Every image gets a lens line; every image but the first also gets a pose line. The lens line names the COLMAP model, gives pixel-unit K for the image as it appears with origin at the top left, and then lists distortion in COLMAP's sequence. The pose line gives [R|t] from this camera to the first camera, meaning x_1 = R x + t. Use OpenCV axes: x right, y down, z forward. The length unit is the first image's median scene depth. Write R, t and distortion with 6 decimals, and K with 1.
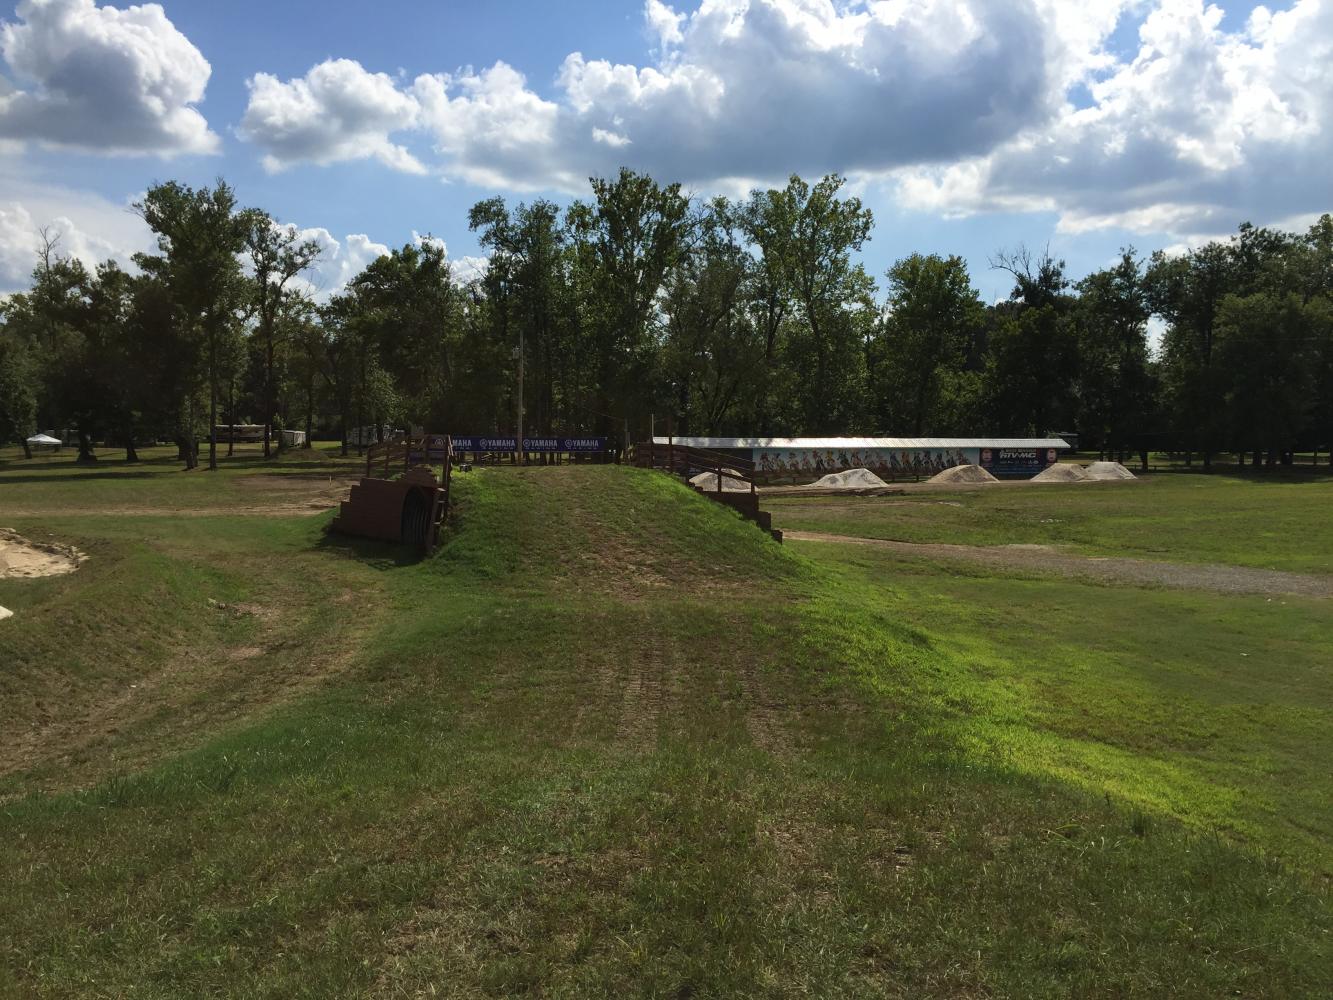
lens RADIAL K [[1070.4, 0, 666.5], [0, 1070.4, 500.0], [0, 0, 1]] dist [0.039896, -0.003068]
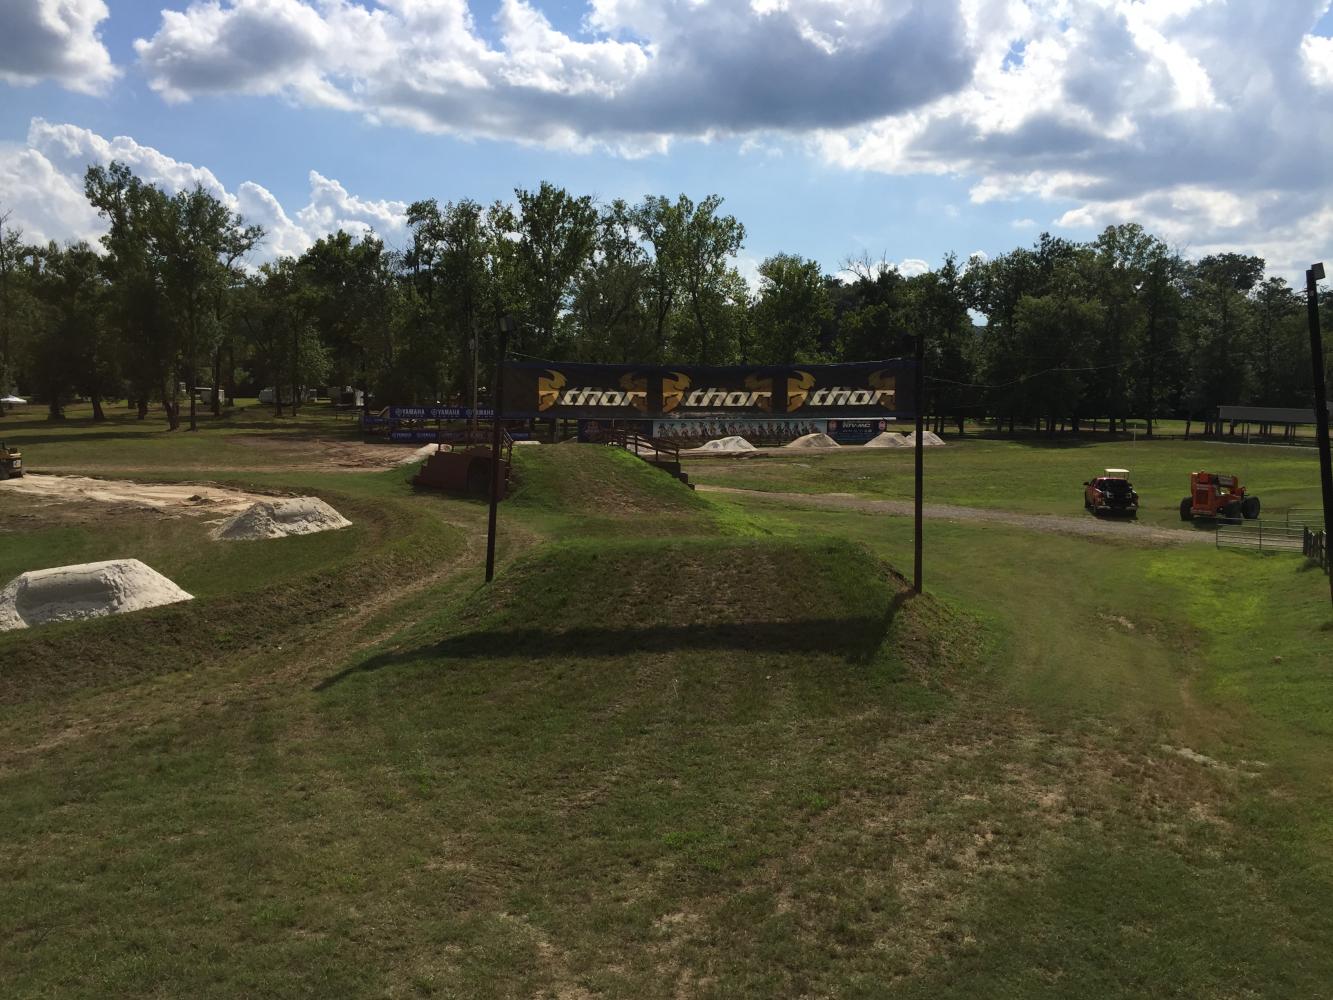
lens RADIAL K [[991.5, 0, 666.5], [0, 991.5, 500.0], [0, 0, 1]] dist [0.000371, -0.000344]
pose [[0.993581, 0.002003, 0.113105, -0.023711], [-0.007140, 0.998960, 0.045028, -0.003537], [-0.112897, -0.045546, 0.992562, -0.115278]]
